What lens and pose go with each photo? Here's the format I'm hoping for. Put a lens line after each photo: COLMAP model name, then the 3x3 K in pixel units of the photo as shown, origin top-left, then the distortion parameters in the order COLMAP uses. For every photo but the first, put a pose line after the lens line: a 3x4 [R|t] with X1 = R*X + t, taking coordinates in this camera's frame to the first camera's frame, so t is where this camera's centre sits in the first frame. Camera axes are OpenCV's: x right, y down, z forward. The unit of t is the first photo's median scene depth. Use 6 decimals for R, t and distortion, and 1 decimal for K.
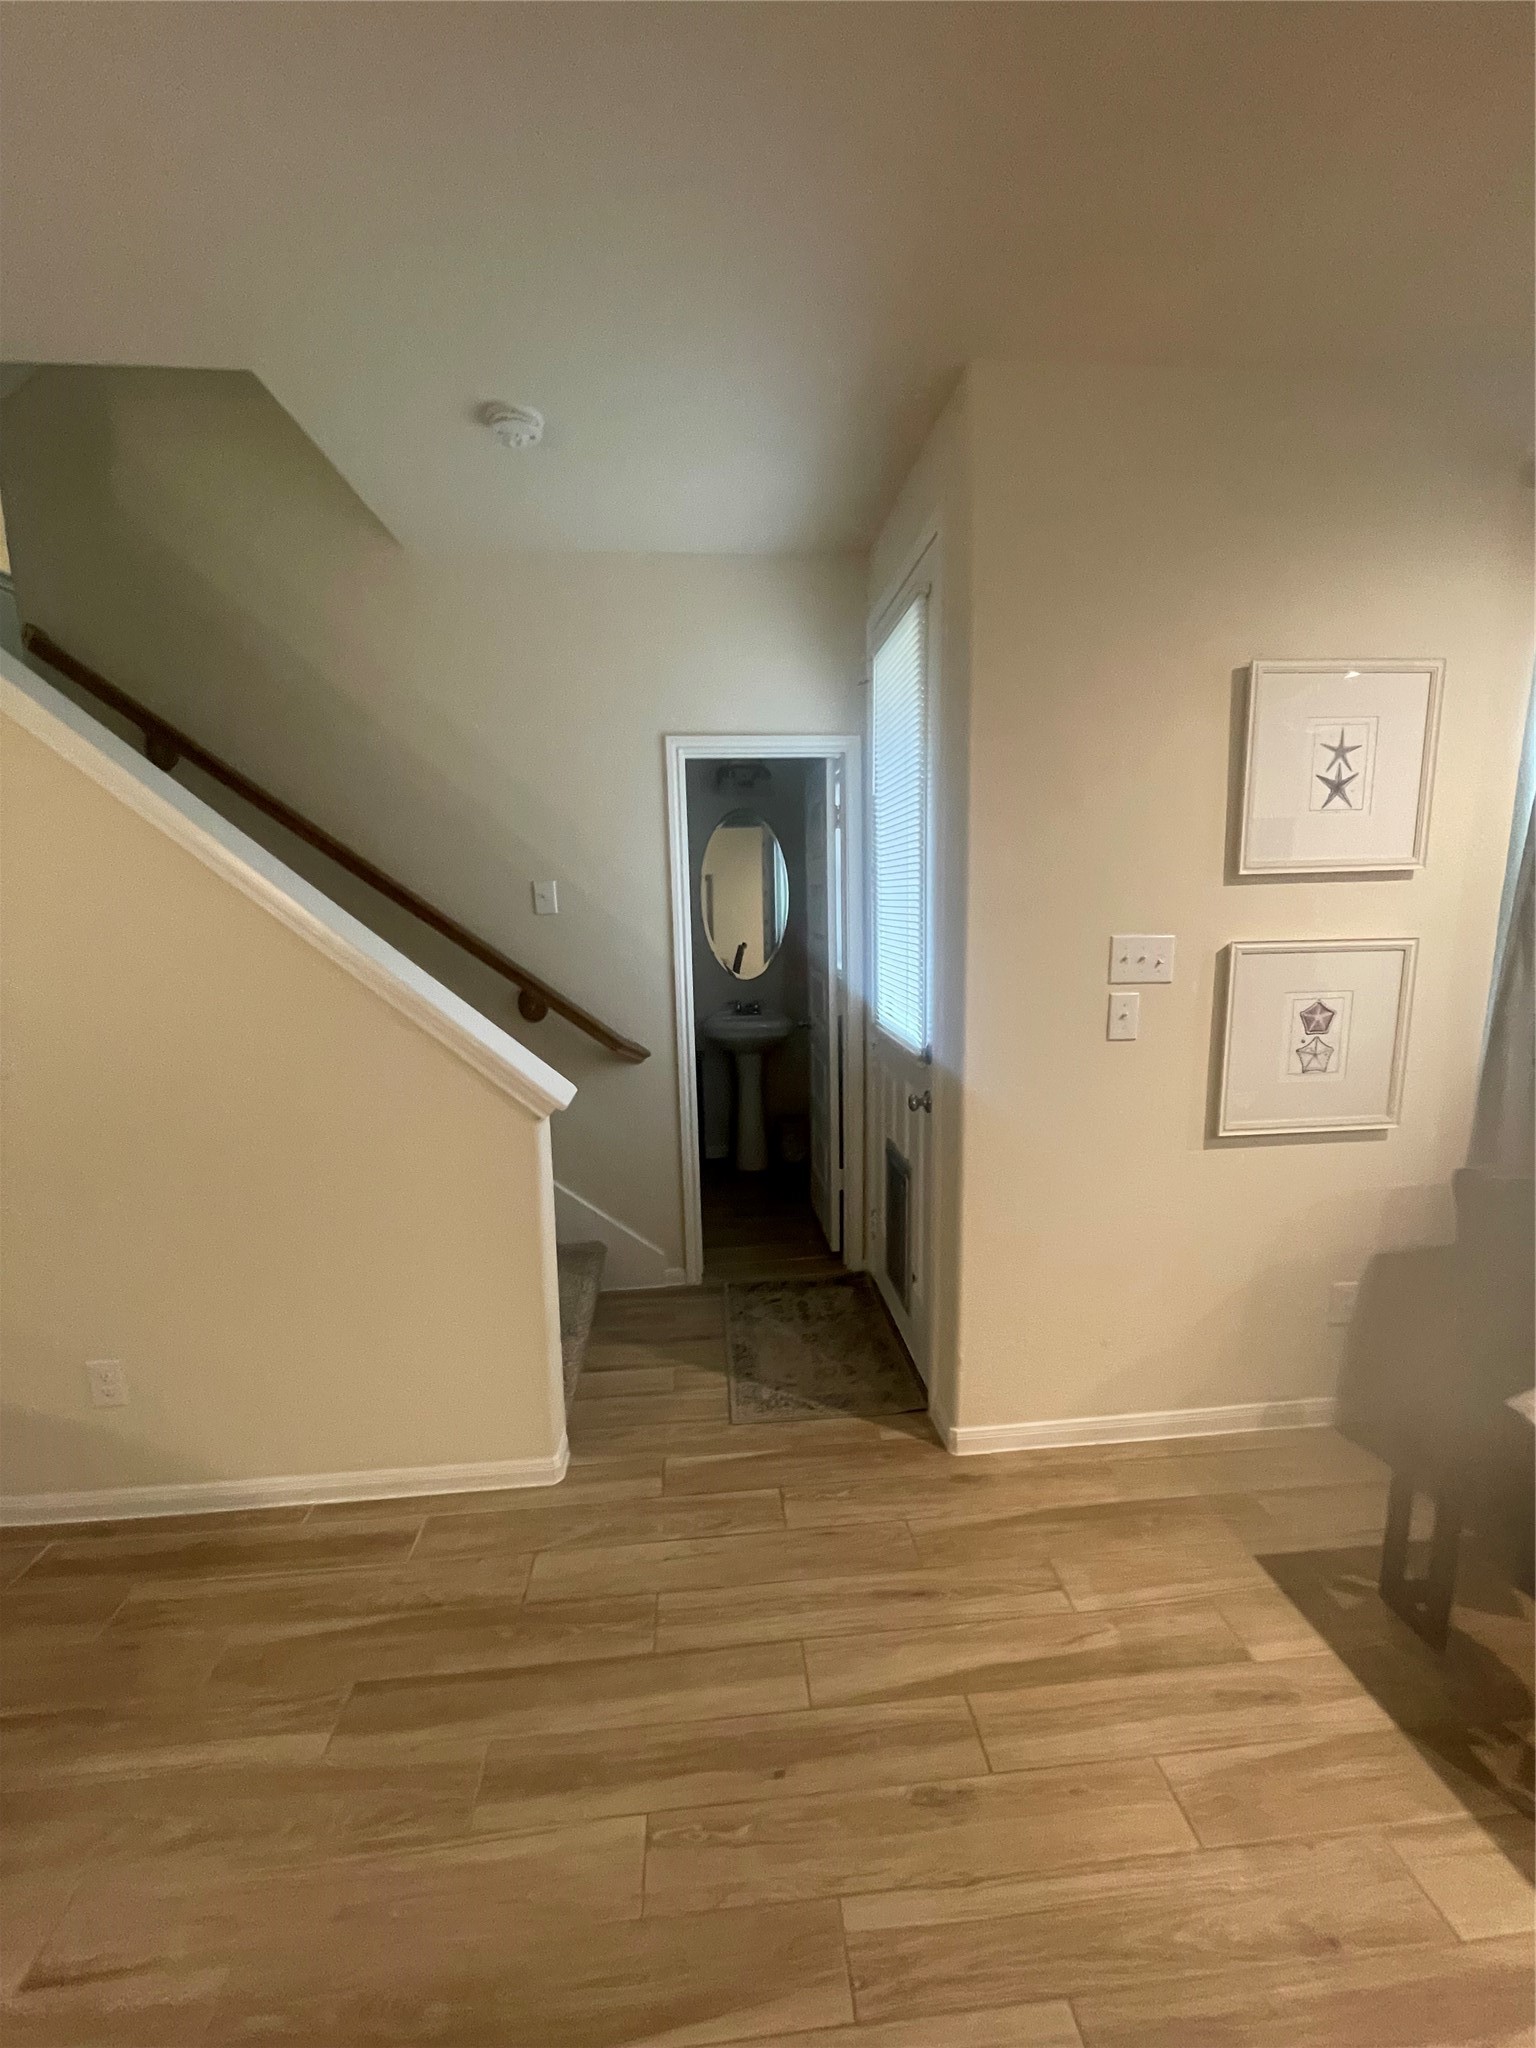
lens RADIAL K [[838.5, 0, 768.7], [0, 838.5, 1023.7], [0, 0, 1]] dist [-0.006975, 0.000000]
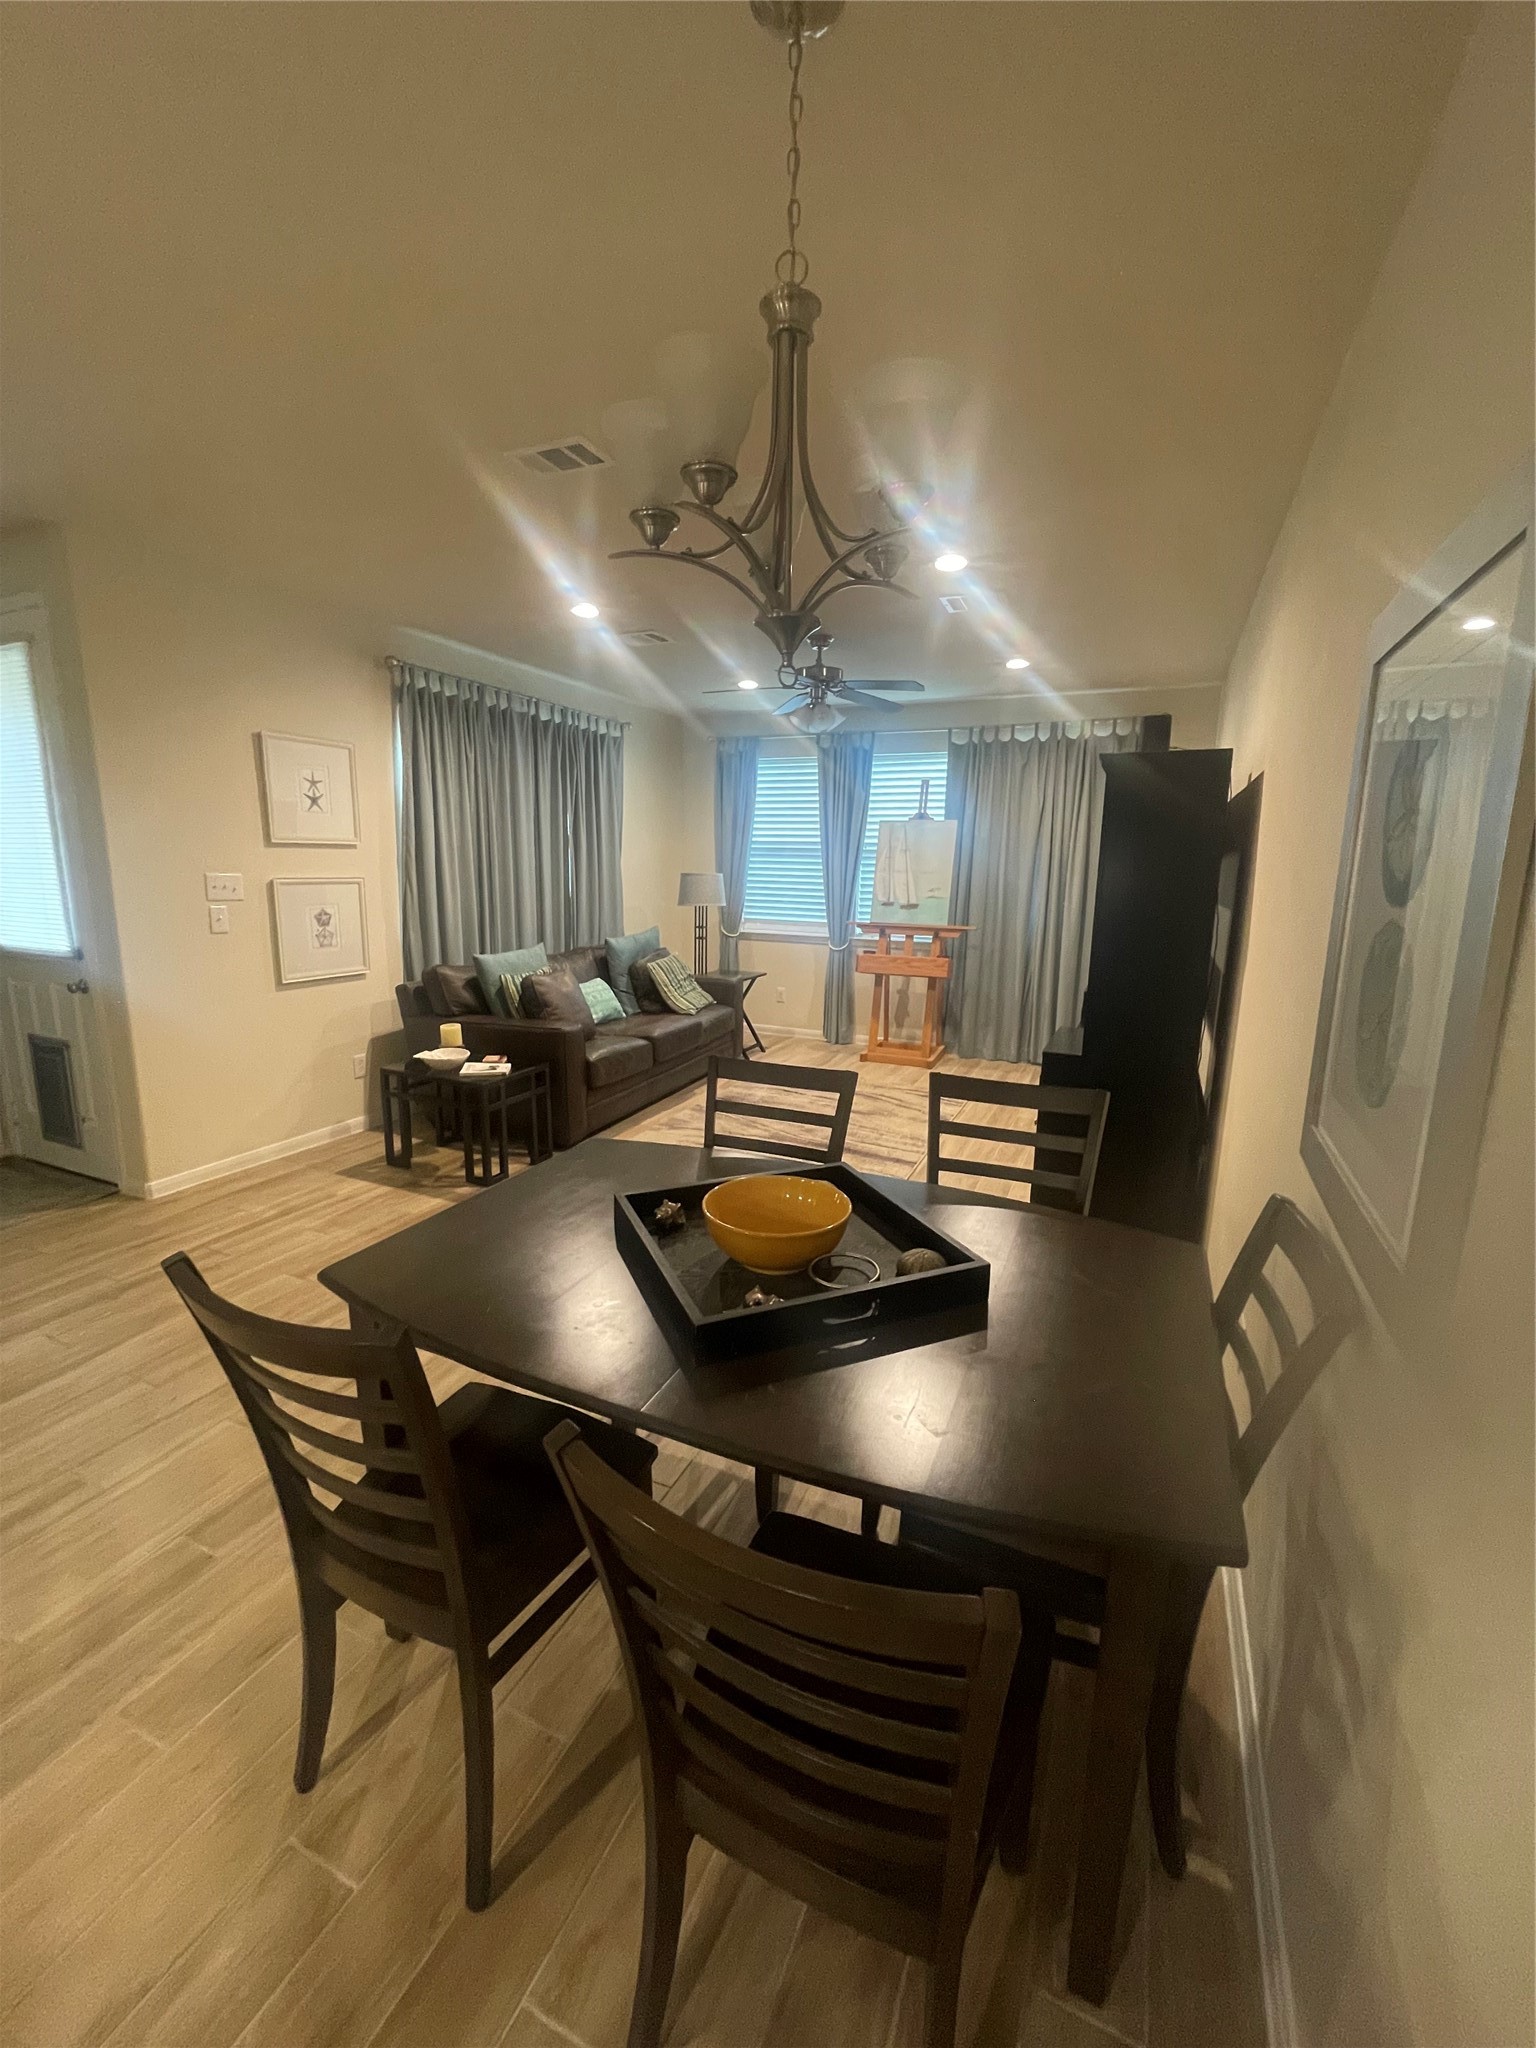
lens RADIAL K [[838.5, 0, 774.8], [0, 838.5, 1027.6], [0, 0, 1]] dist [-0.006975, 0.000000]
pose [[0.492330, -0.134744, 0.859916, -0.558477], [0.107386, 0.989800, 0.093614, 0.181653], [-0.863759, 0.046254, 0.501778, -0.910075]]
